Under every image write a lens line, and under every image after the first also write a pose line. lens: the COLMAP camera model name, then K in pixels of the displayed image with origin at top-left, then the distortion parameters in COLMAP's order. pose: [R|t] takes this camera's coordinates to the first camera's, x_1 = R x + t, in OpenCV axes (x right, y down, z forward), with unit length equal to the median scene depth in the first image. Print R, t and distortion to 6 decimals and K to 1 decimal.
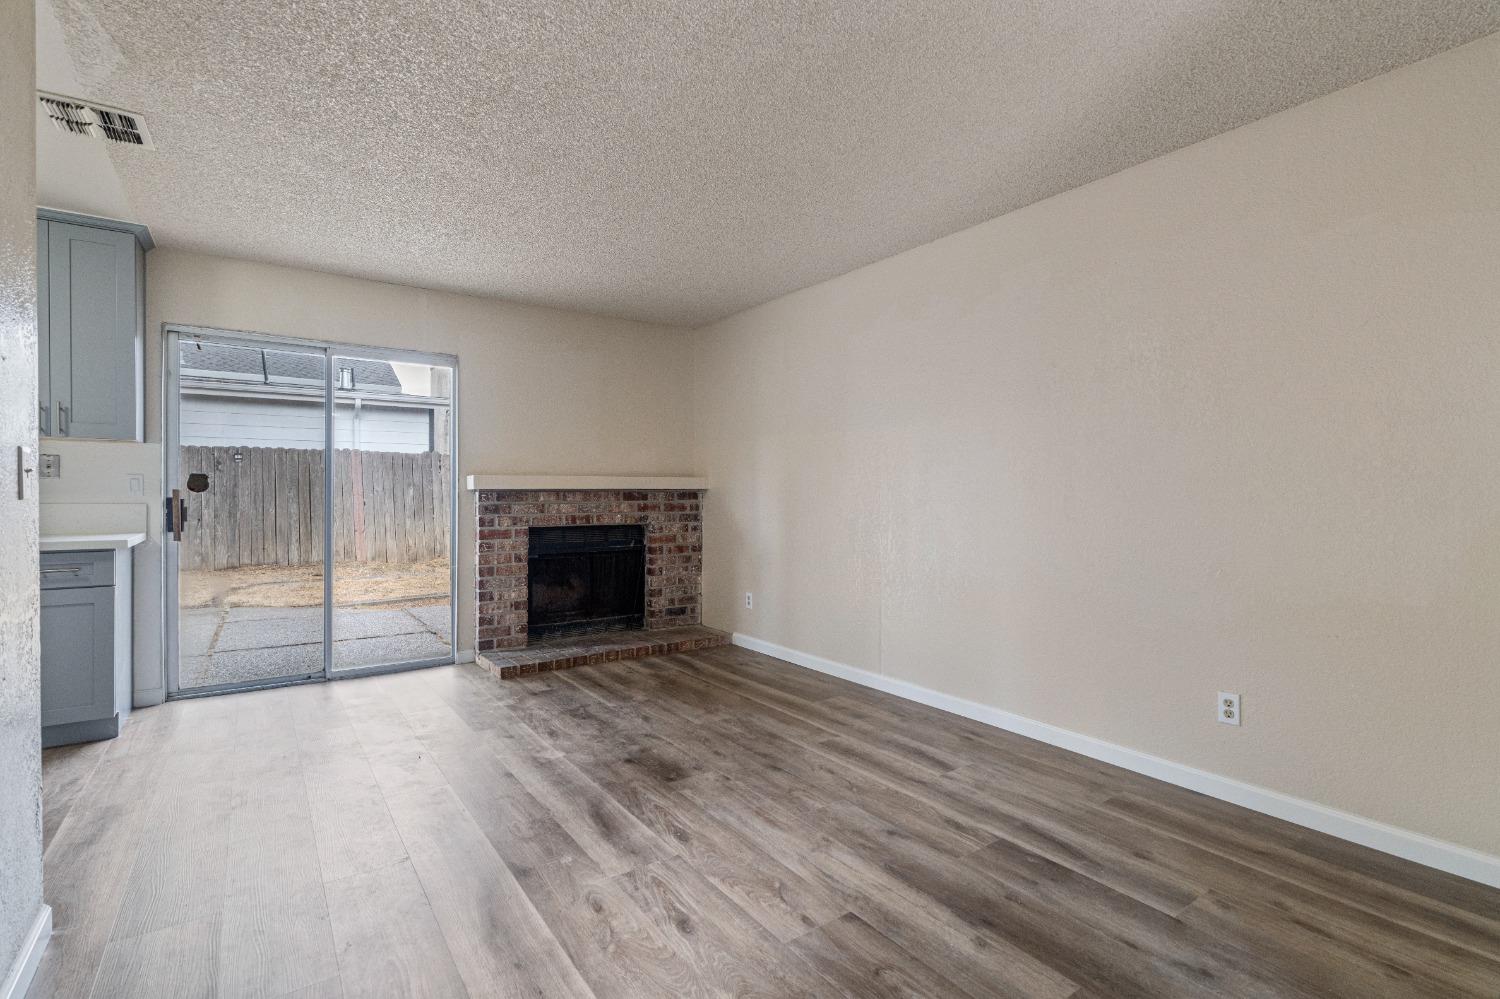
lens RADIAL K [[701.3, 0, 745.9], [0, 701.3, 501.0], [0, 0, 1]] dist [-0.002268, 0.000958]
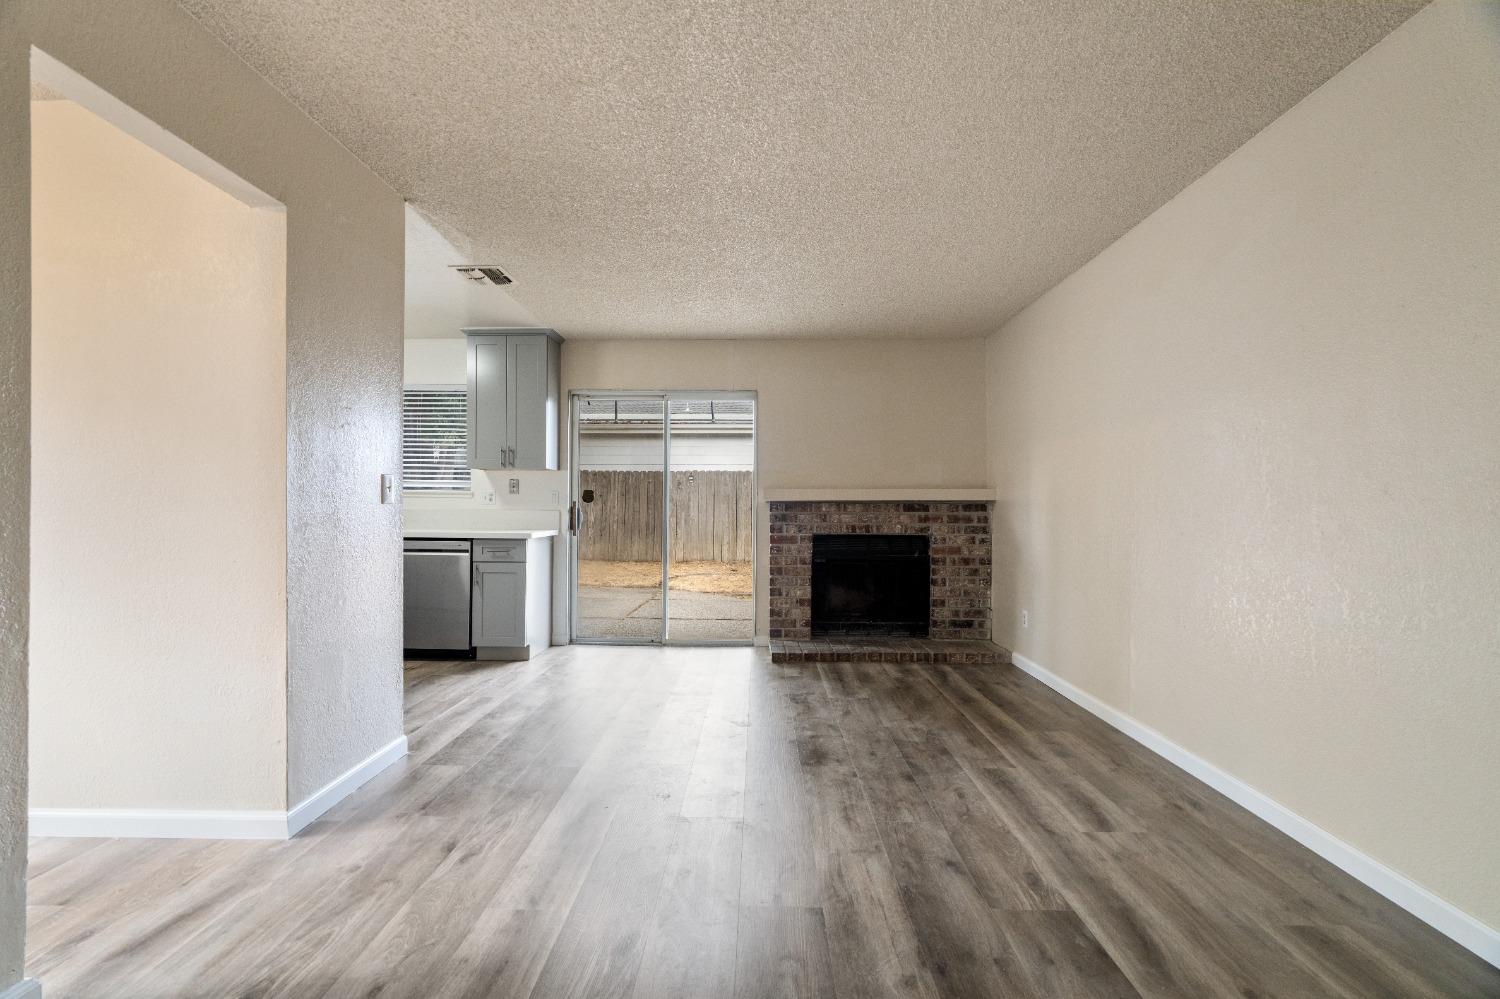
lens RADIAL K [[676.2, 0, 746.6], [0, 676.2, 502.9], [0, 0, 1]] dist [0.000748, 0.001156]
pose [[0.804750, -0.001410, -0.593612, 0.261978], [-0.009749, 0.999831, -0.015592, 0.004580], [0.593534, 0.018334, 0.804600, 0.051760]]
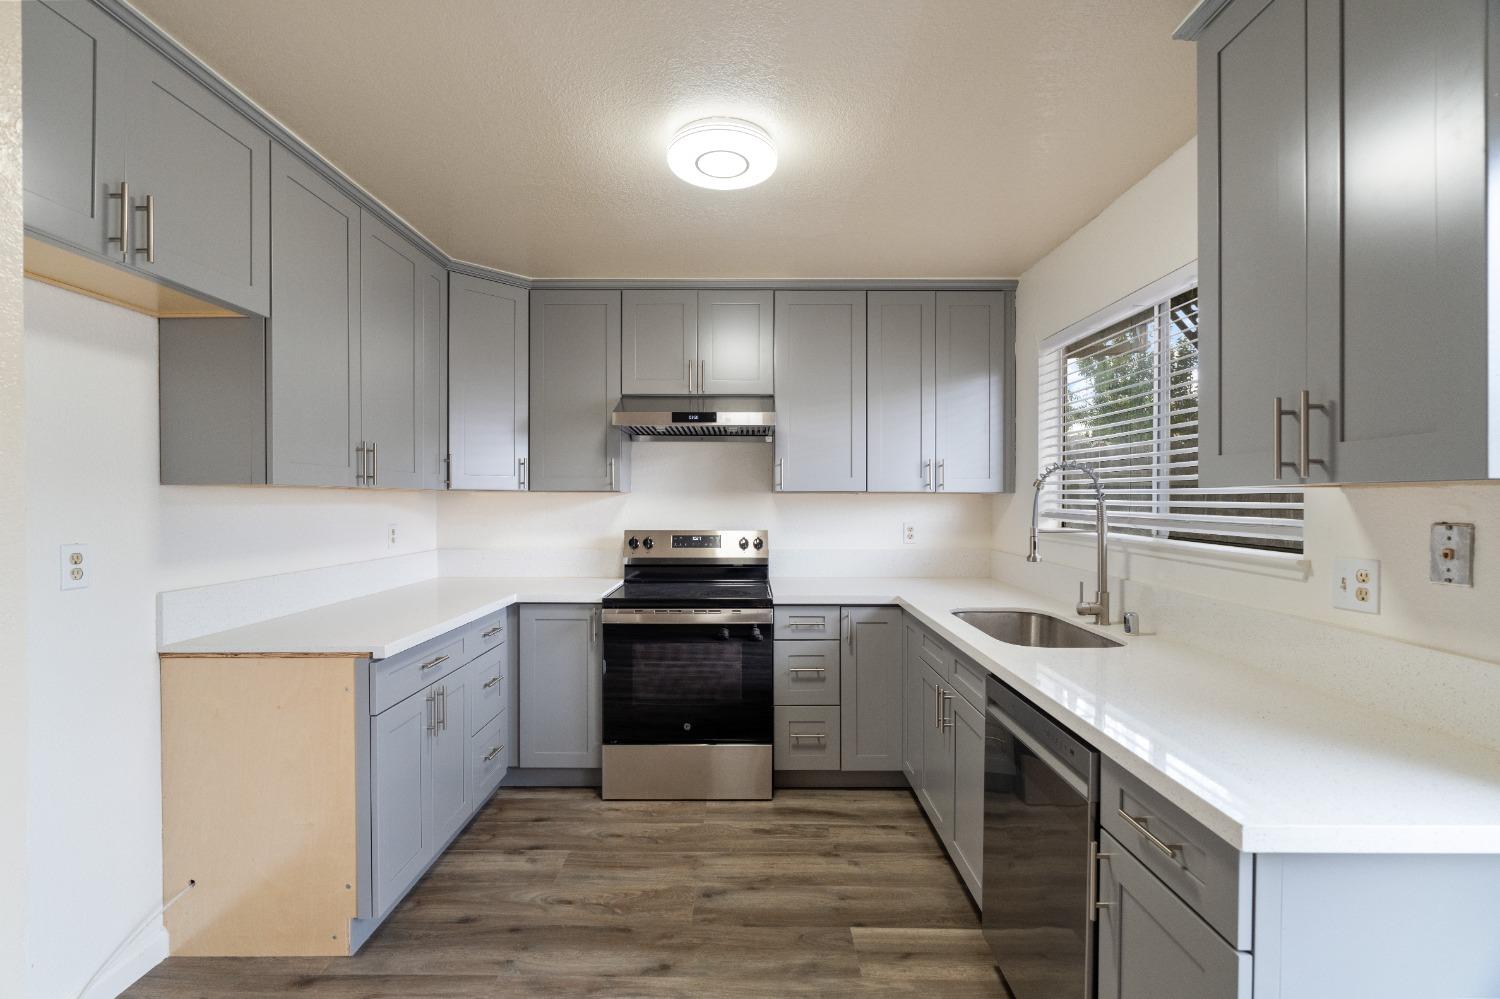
lens RADIAL K [[676.2, 0, 746.6], [0, 676.2, 502.9], [0, 0, 1]] dist [0.000748, 0.001156]
pose [[-0.586606, -0.001595, -0.809871, -0.353058], [-0.013487, 0.999879, 0.007799, -0.055531], [0.809760, 0.015498, -0.586556, 0.671425]]
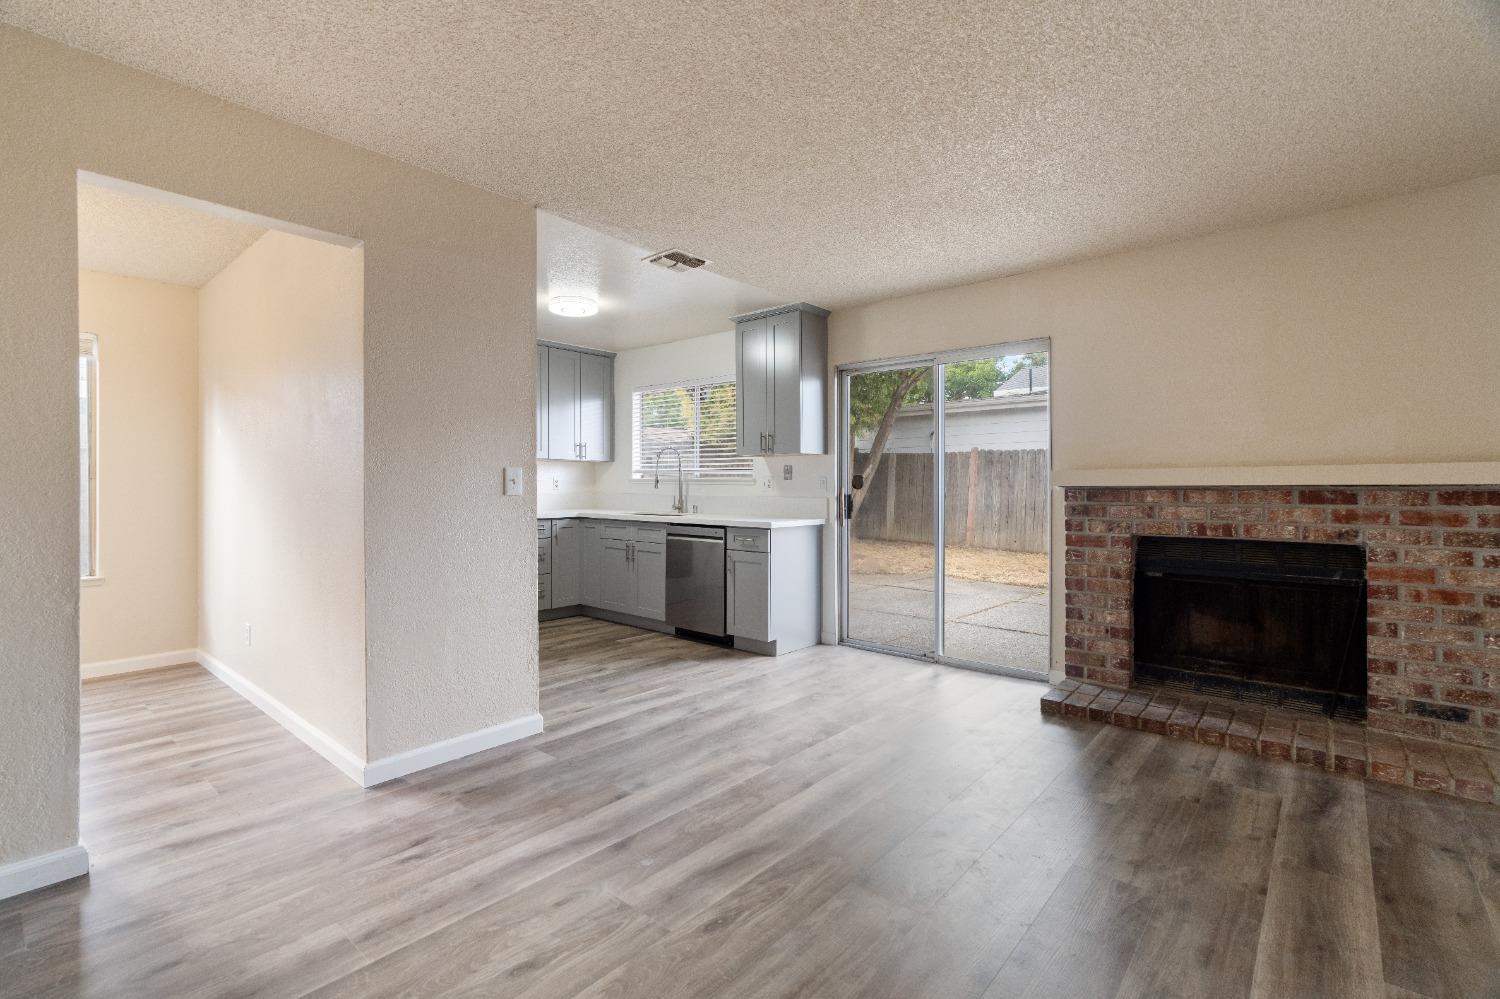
lens RADIAL K [[682.0, 0, 751.0], [0, 682.0, 487.2], [0, 0, 1]] dist [-0.001259, 0.001092]
pose [[0.238333, -0.001144, -0.971183, 0.331761], [-0.011085, 0.999931, -0.003898, -0.008656], [0.971120, 0.011694, 0.238304, 0.417535]]
